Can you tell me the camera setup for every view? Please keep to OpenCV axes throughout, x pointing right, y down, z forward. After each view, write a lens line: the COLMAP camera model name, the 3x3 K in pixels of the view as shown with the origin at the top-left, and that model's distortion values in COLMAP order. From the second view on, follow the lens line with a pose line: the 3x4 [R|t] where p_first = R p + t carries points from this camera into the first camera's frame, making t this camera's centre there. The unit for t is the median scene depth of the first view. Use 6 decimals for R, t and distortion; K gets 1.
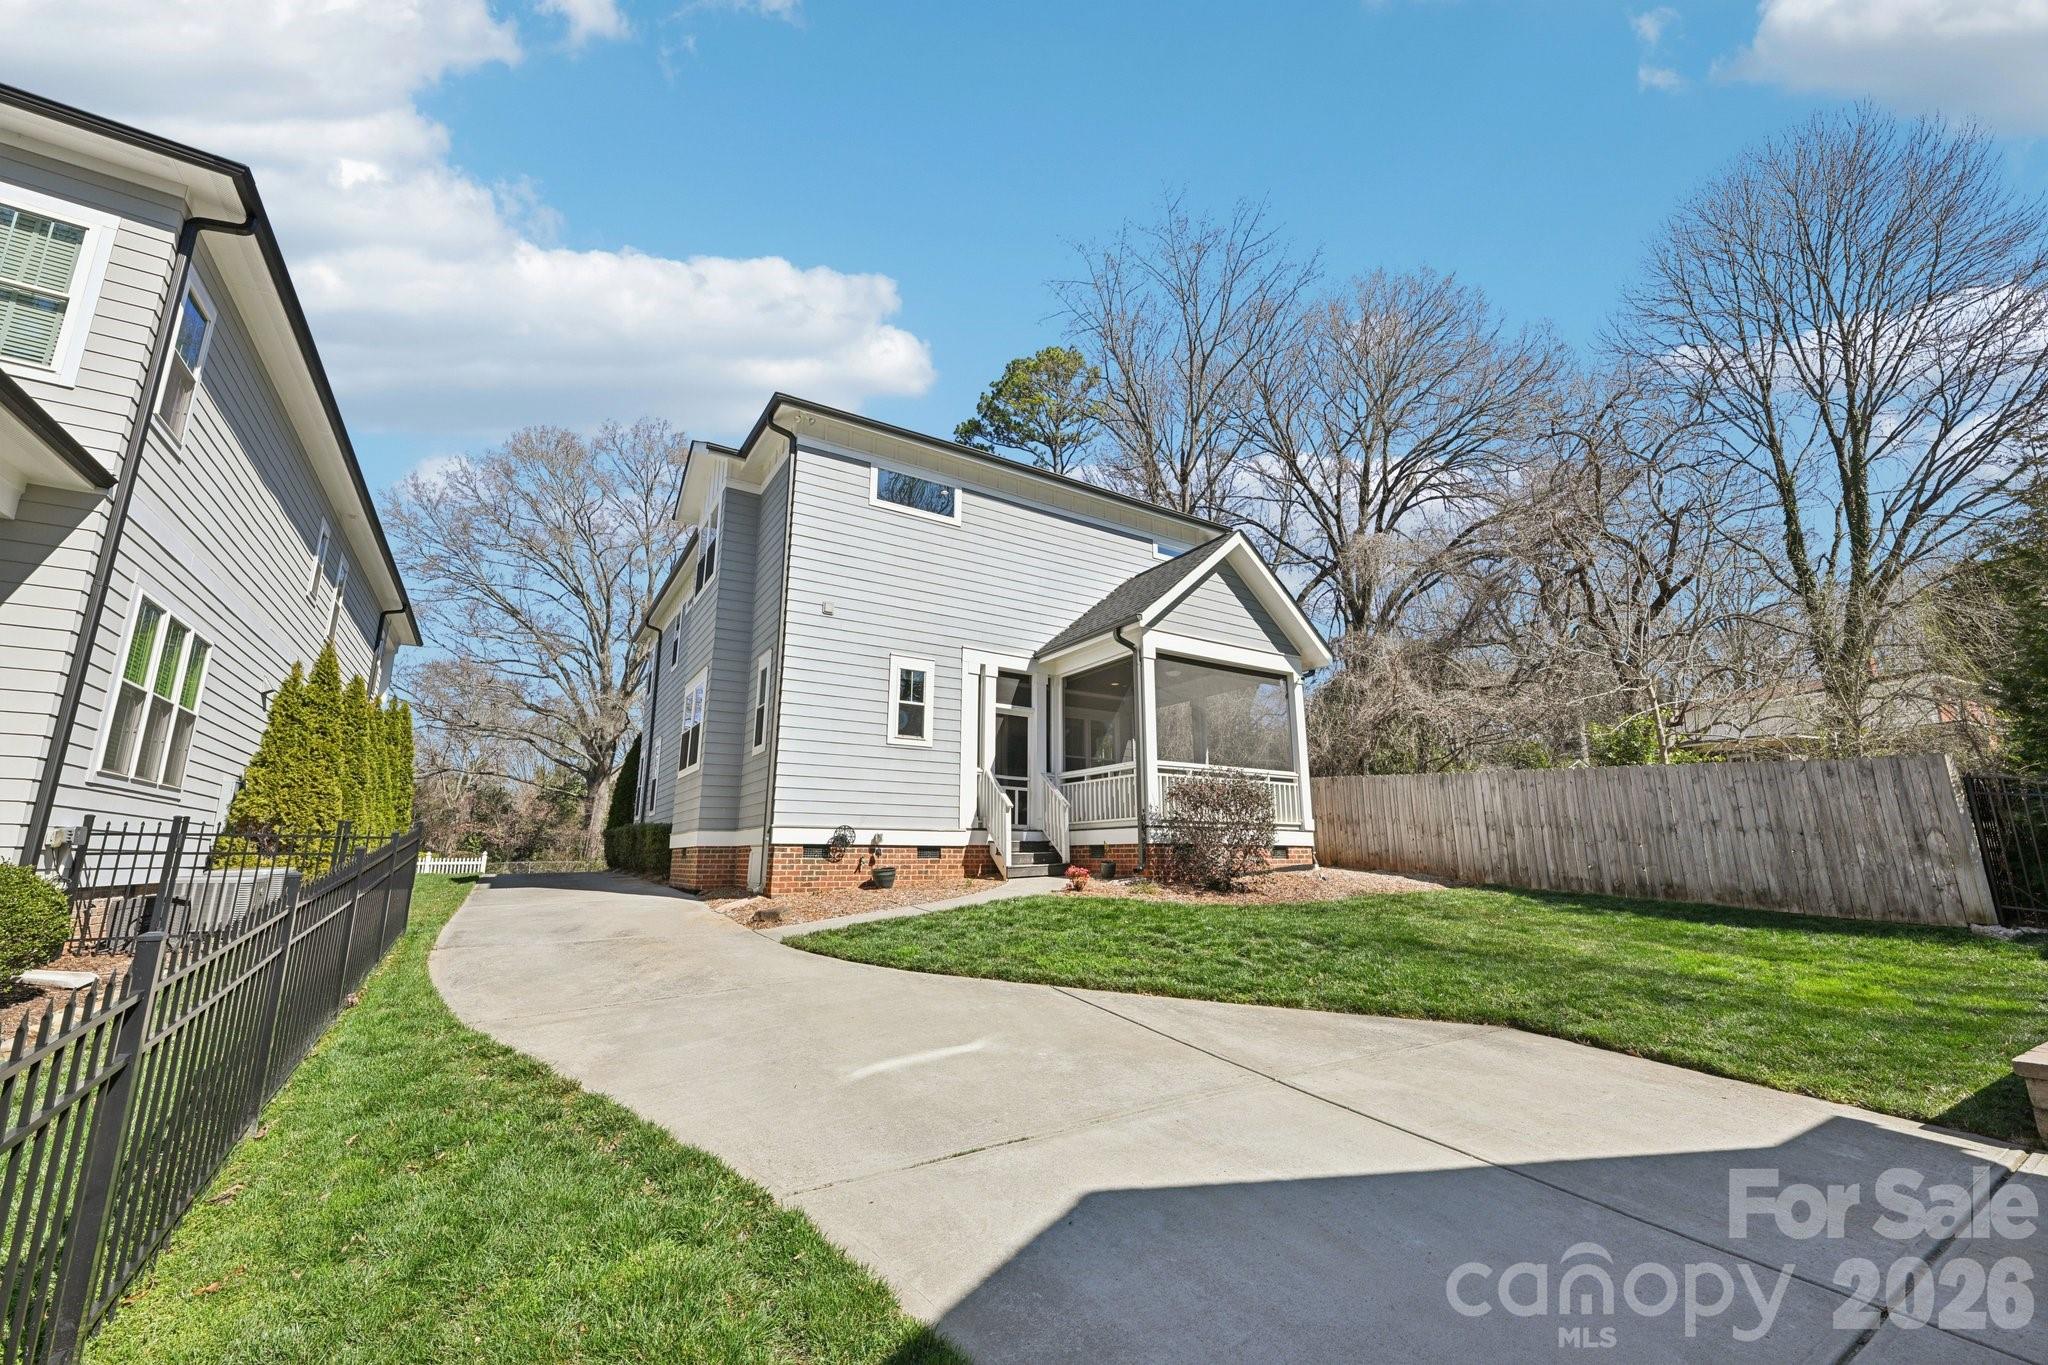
lens RADIAL K [[804.9, 0, 1027.4], [0, 804.9, 689.3], [0, 0, 1]] dist [-0.001684, -0.000068]
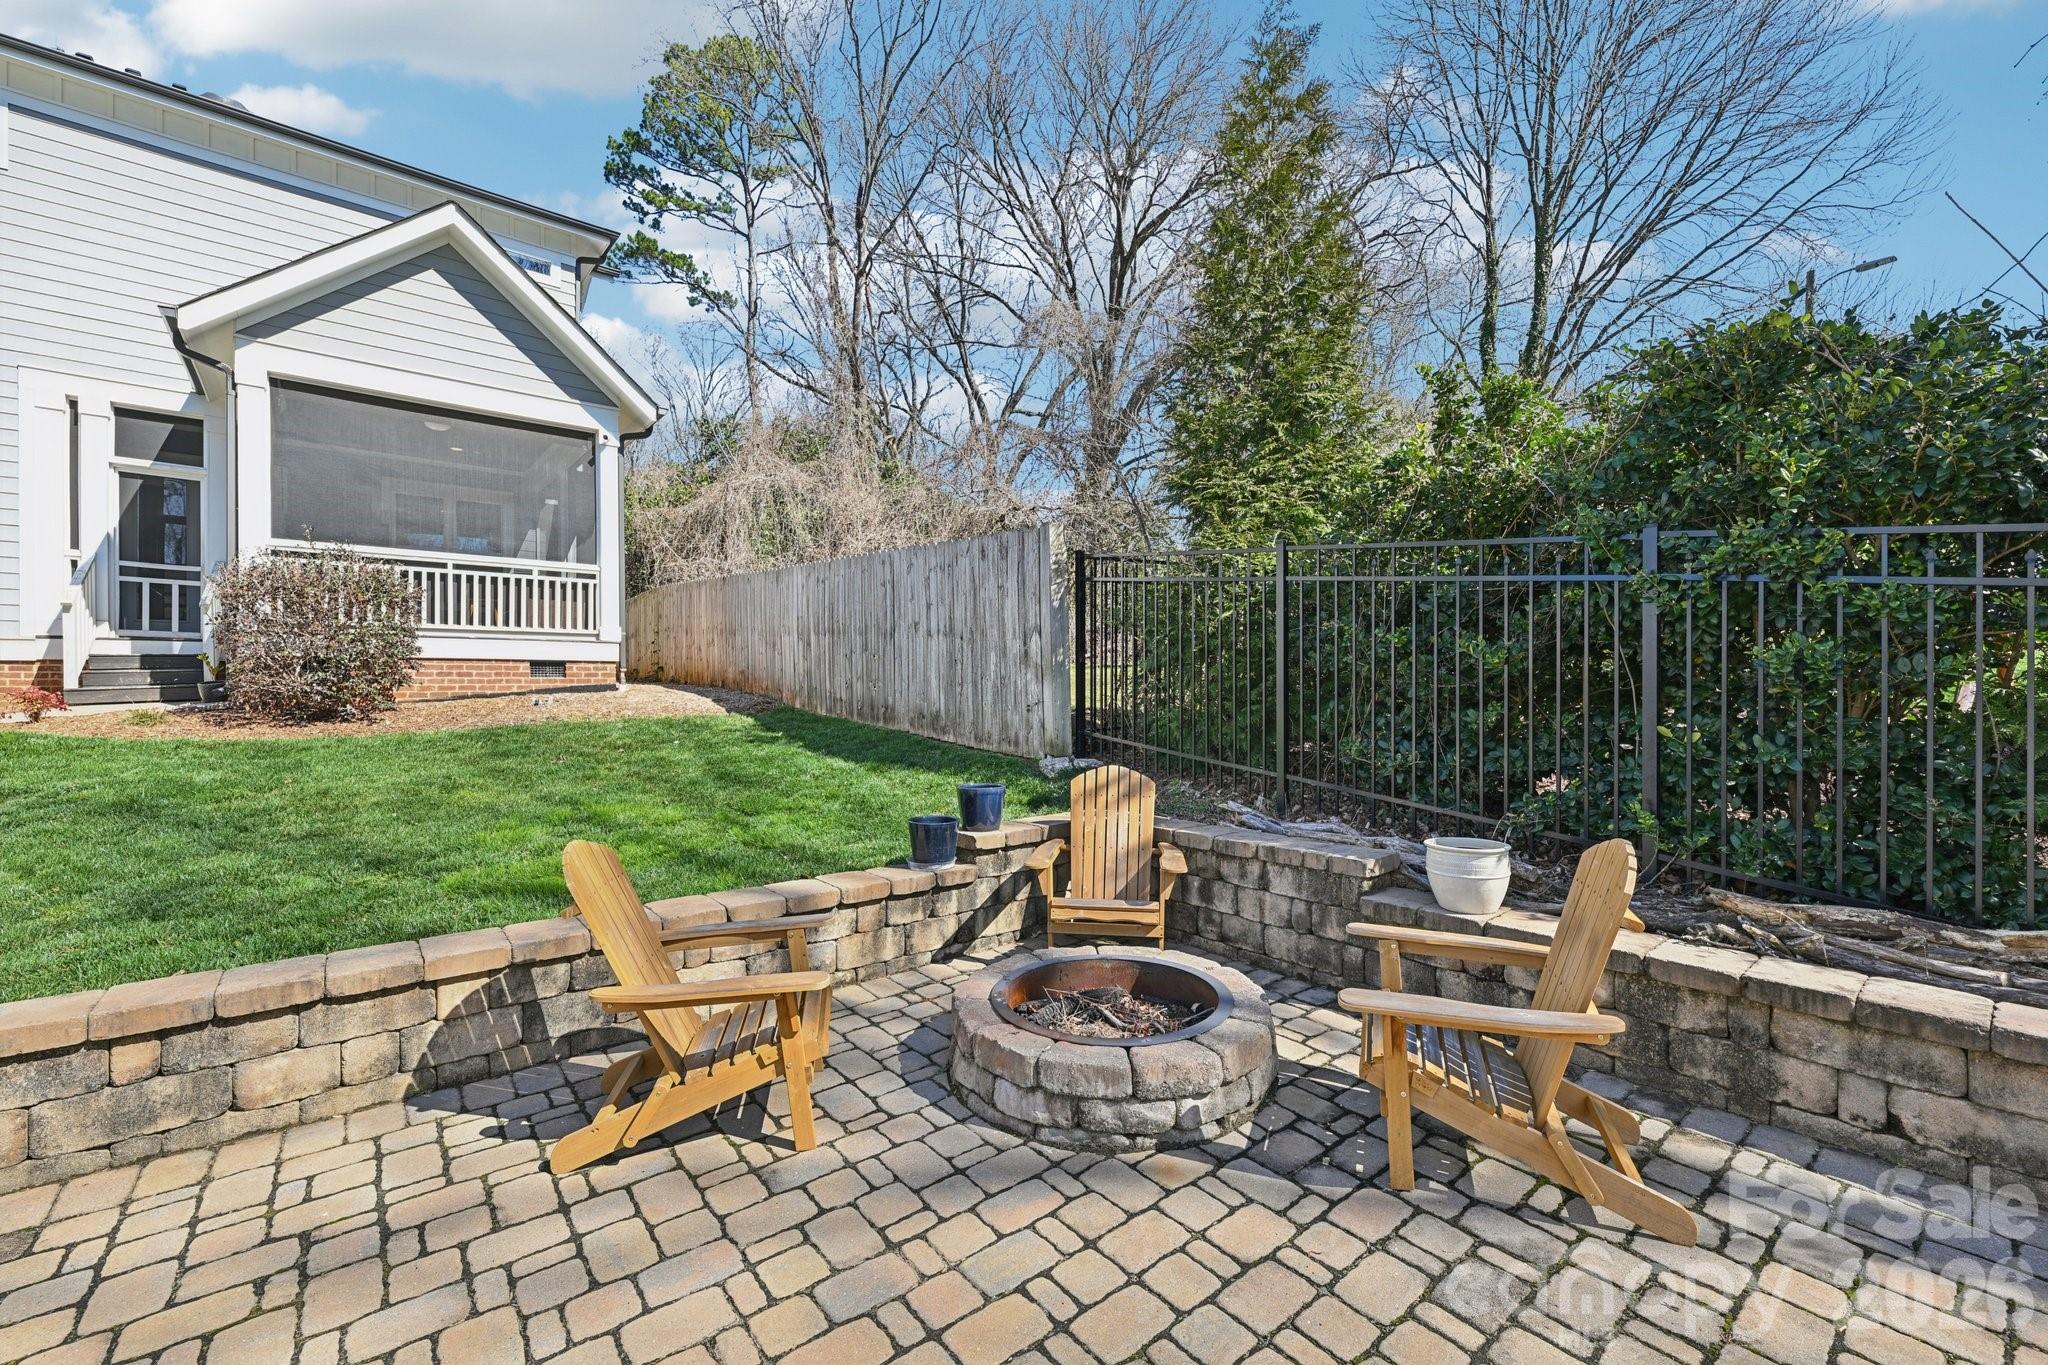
lens RADIAL K [[842.1, 0, 1025.8], [0, 842.1, 688.2], [0, 0, 1]] dist [-0.001516, 0.000786]
pose [[0.990451, -0.005330, 0.137765, 0.668945], [-0.023667, 0.977845, 0.207988, 0.045455], [-0.135821, -0.209262, 0.968381, 0.169324]]
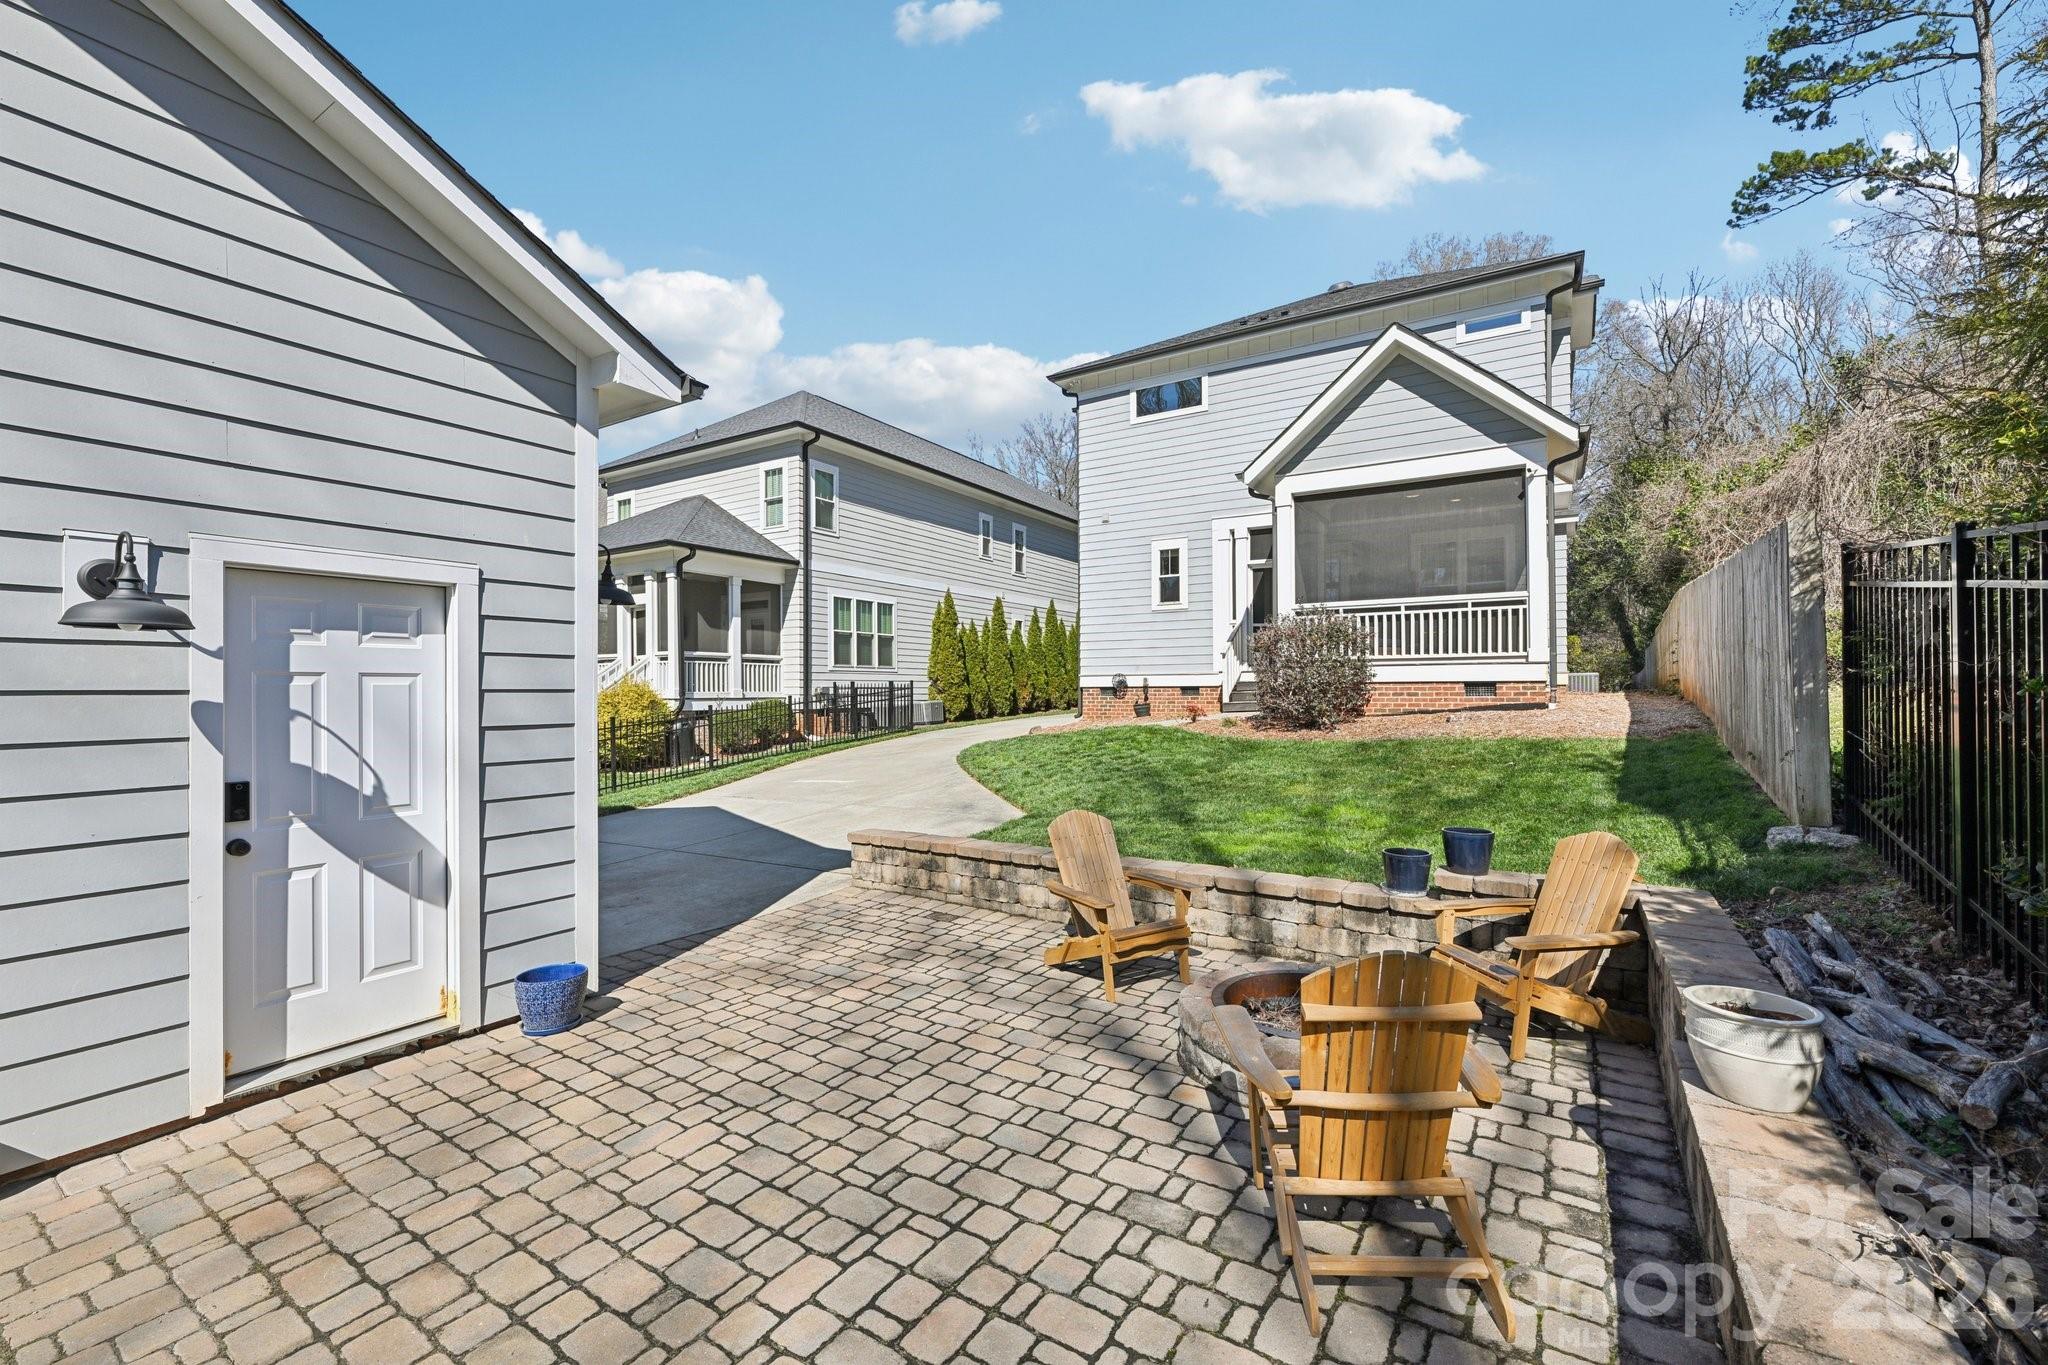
lens RADIAL K [[842.1, 0, 1025.8], [0, 842.1, 688.2], [0, 0, 1]] dist [-0.001516, 0.000786]
pose [[0.441279, -0.006867, -0.897344, 0.931249], [0.192852, 0.977331, 0.087358, 0.030378], [0.876402, -0.211604, 0.432600, 0.190072]]
